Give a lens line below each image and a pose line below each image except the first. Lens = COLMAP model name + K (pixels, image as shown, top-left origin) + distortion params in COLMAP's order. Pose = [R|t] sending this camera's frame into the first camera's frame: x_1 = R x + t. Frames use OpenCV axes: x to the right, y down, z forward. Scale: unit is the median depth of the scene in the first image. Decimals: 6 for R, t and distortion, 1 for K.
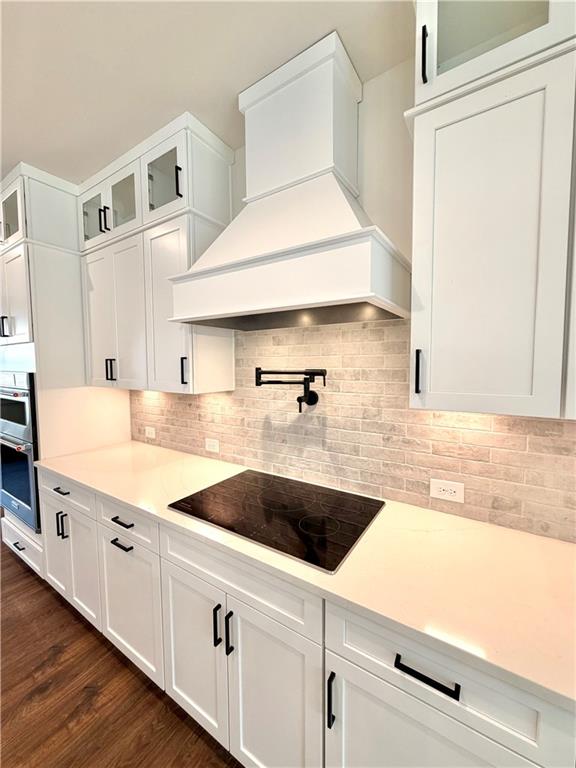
lens RADIAL K [[306.4, 0, 288.0], [0, 306.4, 384.0], [0, 0, 1]] dist [0.000038, 0.000593]
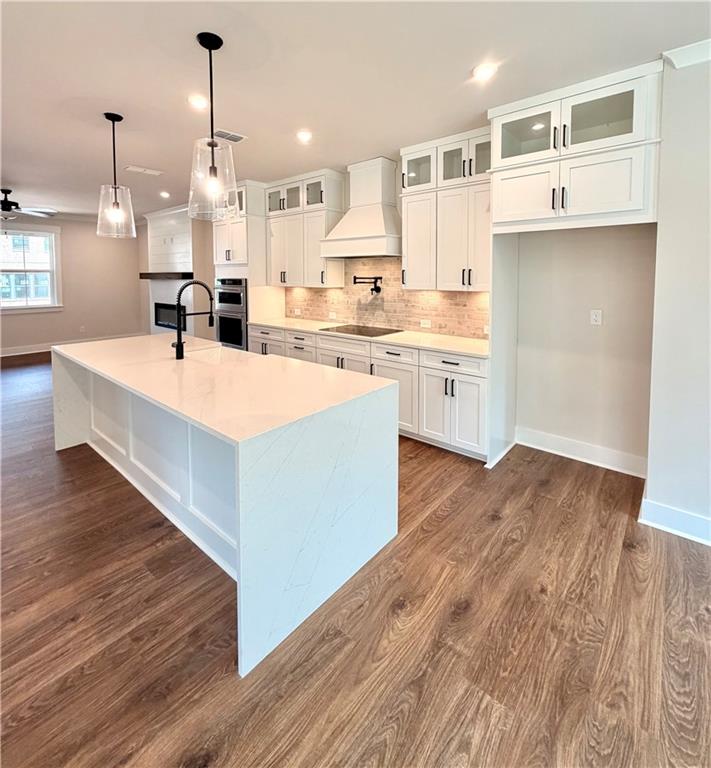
lens RADIAL K [[376.5, 0, 354.6], [0, 376.5, 294.9], [0, 0, 1]] dist [-0.001577, 0.000696]
pose [[0.991409, 0.008995, -0.130490, 0.268677], [-0.010270, 0.999906, -0.009105, 0.112505], [0.130395, 0.010367, 0.991408, -1.776104]]
